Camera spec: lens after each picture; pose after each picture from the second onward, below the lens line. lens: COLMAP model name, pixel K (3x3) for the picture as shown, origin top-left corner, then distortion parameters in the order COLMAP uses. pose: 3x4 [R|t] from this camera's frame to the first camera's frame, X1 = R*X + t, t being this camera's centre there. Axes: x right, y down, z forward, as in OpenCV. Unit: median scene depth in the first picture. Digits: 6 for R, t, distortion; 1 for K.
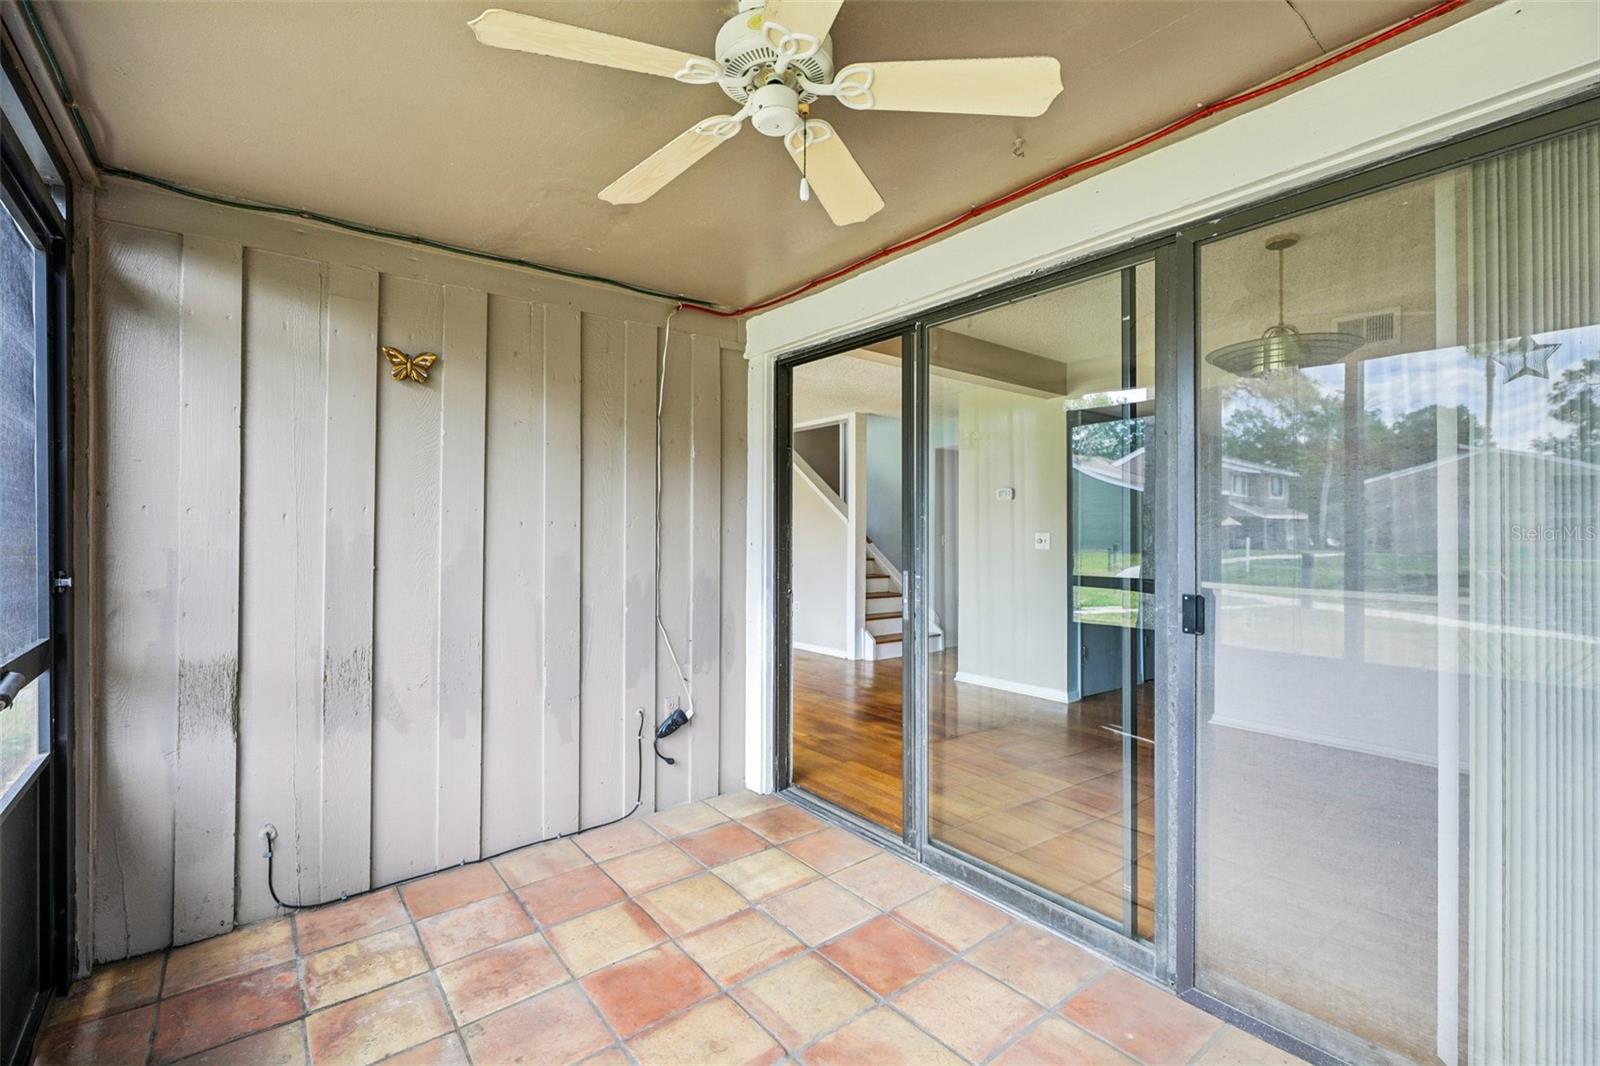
lens RADIAL K [[712.0, 0, 799.3], [0, 712.0, 529.9], [0, 0, 1]] dist [-0.000786, 0.001604]
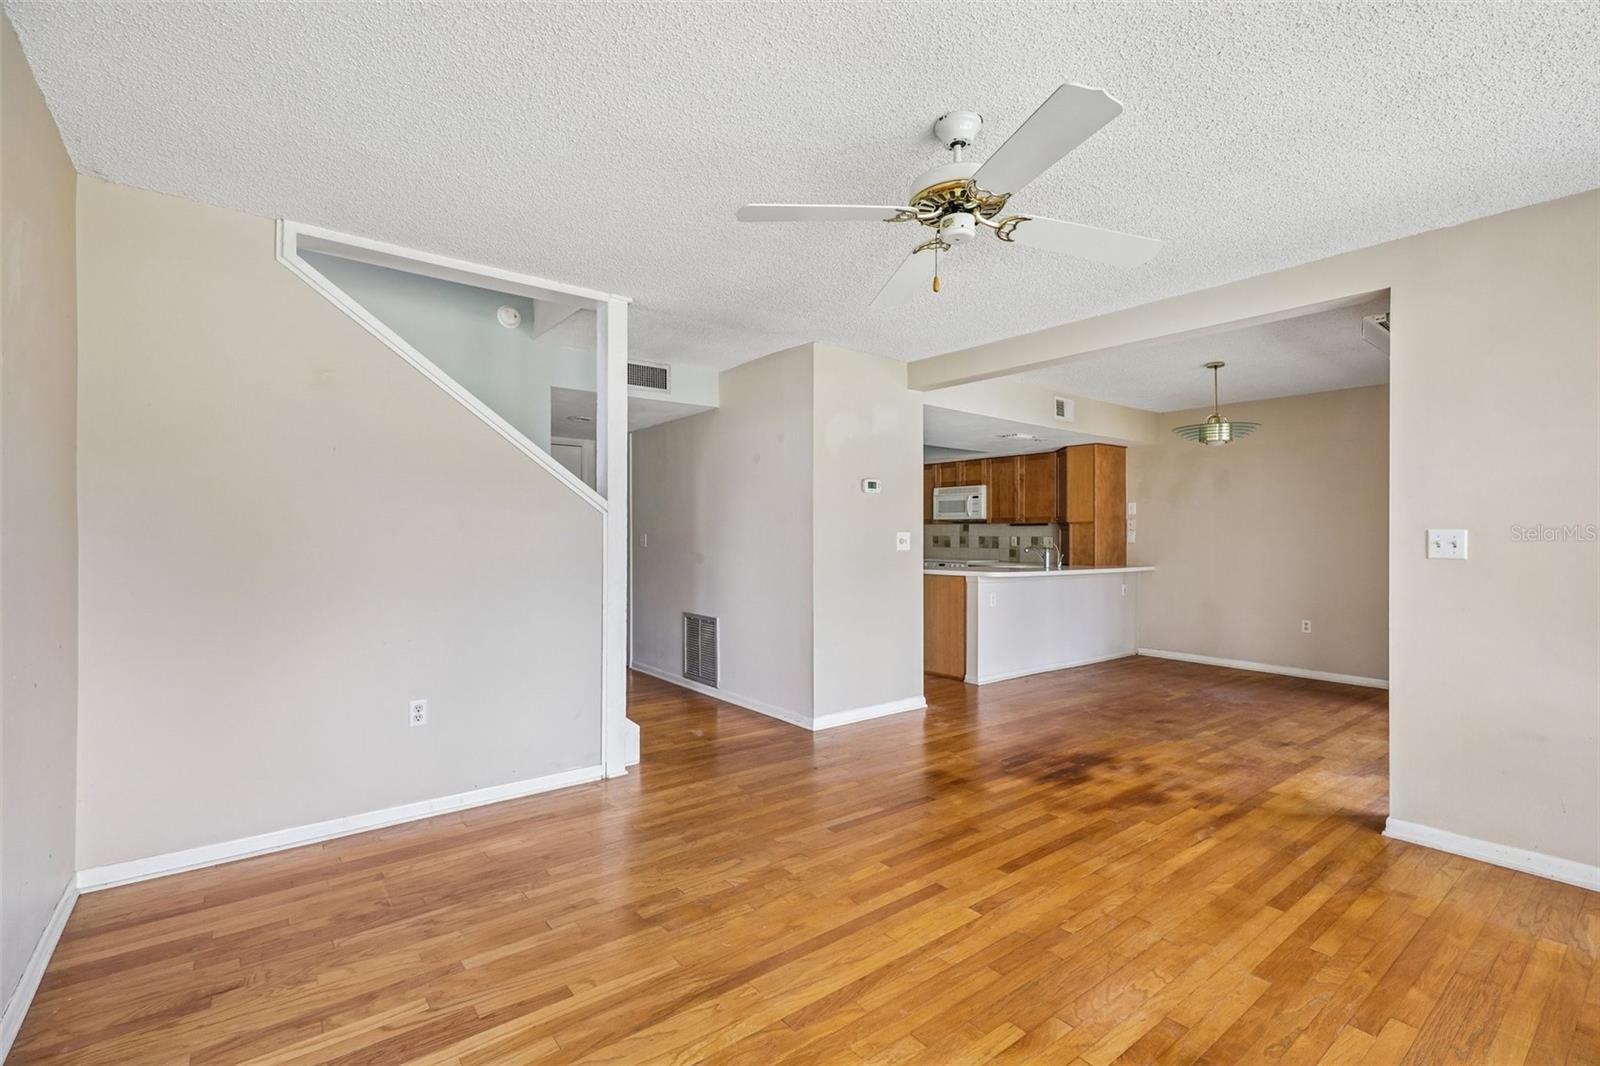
lens RADIAL K [[712.0, 0, 805.7], [0, 712.0, 534.1], [0, 0, 1]] dist [-0.000786, 0.001604]
pose [[-0.016564, 0.001266, 0.999862, -0.445930], [-0.013261, 0.999911, -0.001486, 0.007561], [-0.999775, -0.013284, -0.016546, 0.881956]]
